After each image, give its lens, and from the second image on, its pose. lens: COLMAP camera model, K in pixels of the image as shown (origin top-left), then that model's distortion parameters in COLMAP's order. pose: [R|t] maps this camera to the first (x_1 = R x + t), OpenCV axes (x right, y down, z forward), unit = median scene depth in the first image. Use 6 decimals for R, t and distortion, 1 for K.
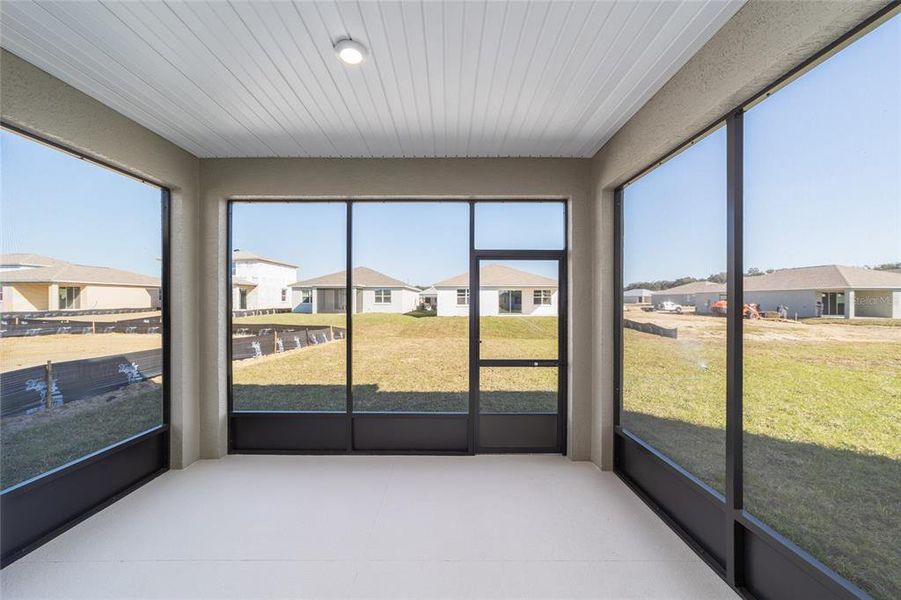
lens RADIAL K [[340.5, 0, 442.9], [0, 340.5, 302.7], [0, 0, 1]] dist [-0.007044, 0.000304]
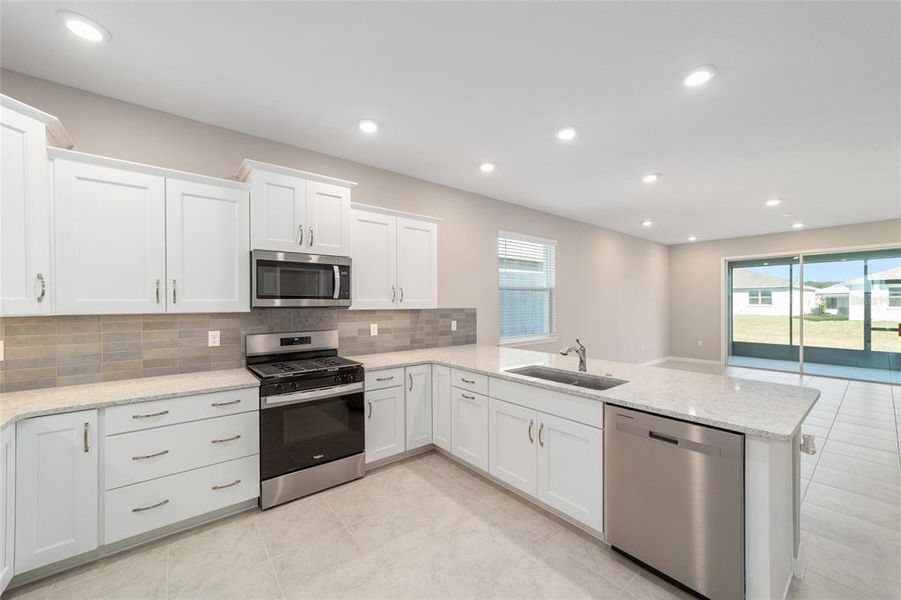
lens RADIAL K [[345.1, 0, 445.8], [0, 345.1, 303.5], [0, 0, 1]] dist [-0.010421, 0.002662]
pose [[0.631236, -0.003247, -0.775584, 0.010501], [-0.000232, 0.999990, -0.004375, 0.001944], [0.775591, 0.002942, 0.631229, -0.316822]]
